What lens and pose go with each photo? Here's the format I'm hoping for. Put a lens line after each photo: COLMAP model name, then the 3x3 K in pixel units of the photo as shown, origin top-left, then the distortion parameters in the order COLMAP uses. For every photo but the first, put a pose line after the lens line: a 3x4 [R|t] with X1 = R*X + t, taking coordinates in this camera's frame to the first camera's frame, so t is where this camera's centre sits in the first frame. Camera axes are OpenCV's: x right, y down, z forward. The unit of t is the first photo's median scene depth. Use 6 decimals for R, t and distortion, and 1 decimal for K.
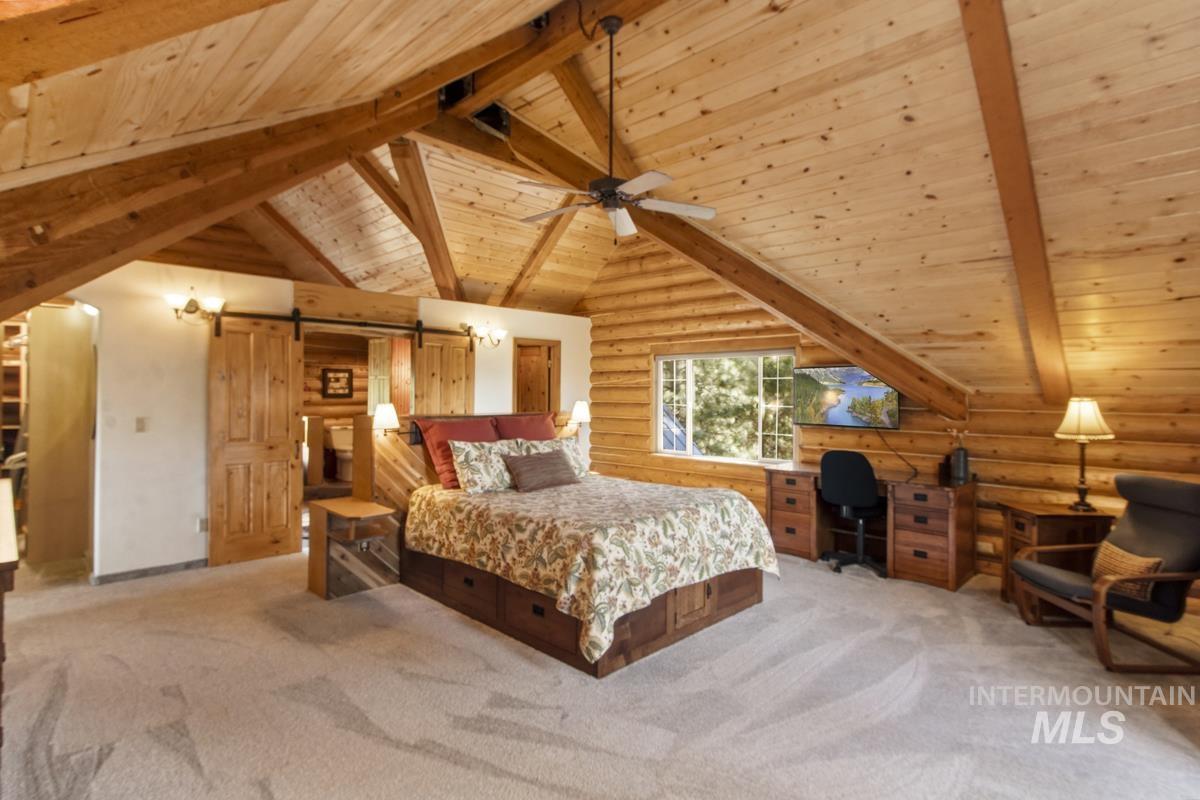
lens RADIAL K [[595.7, 0, 600.0], [0, 595.7, 400.0], [0, 0, 1]] dist [0.000370, 0.000005]
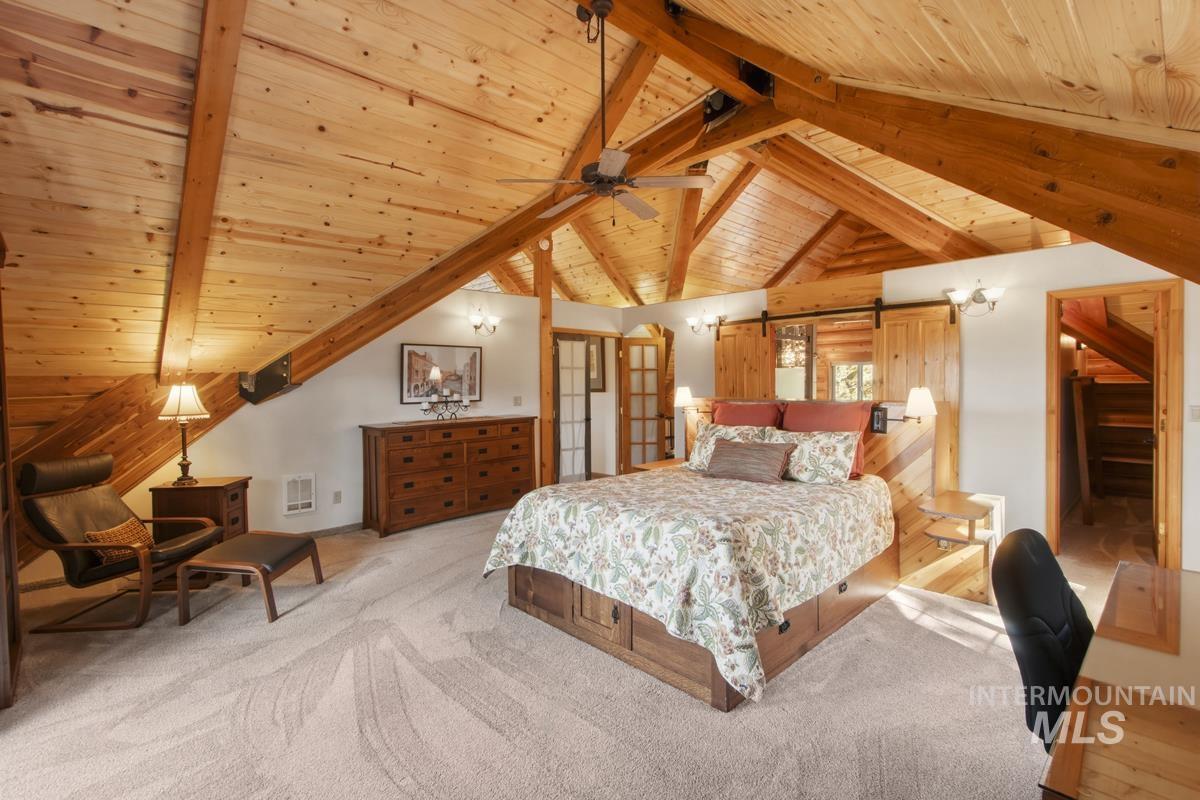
lens RADIAL K [[557.7, 0, 600.2], [0, 557.7, 385.2], [0, 0, 1]] dist [0.002147, 0.000323]
pose [[-0.032303, 0.003382, -0.999472, 0.770978], [-0.001648, 0.999993, 0.003437, -0.002114], [0.999477, 0.001758, -0.032297, 0.803166]]
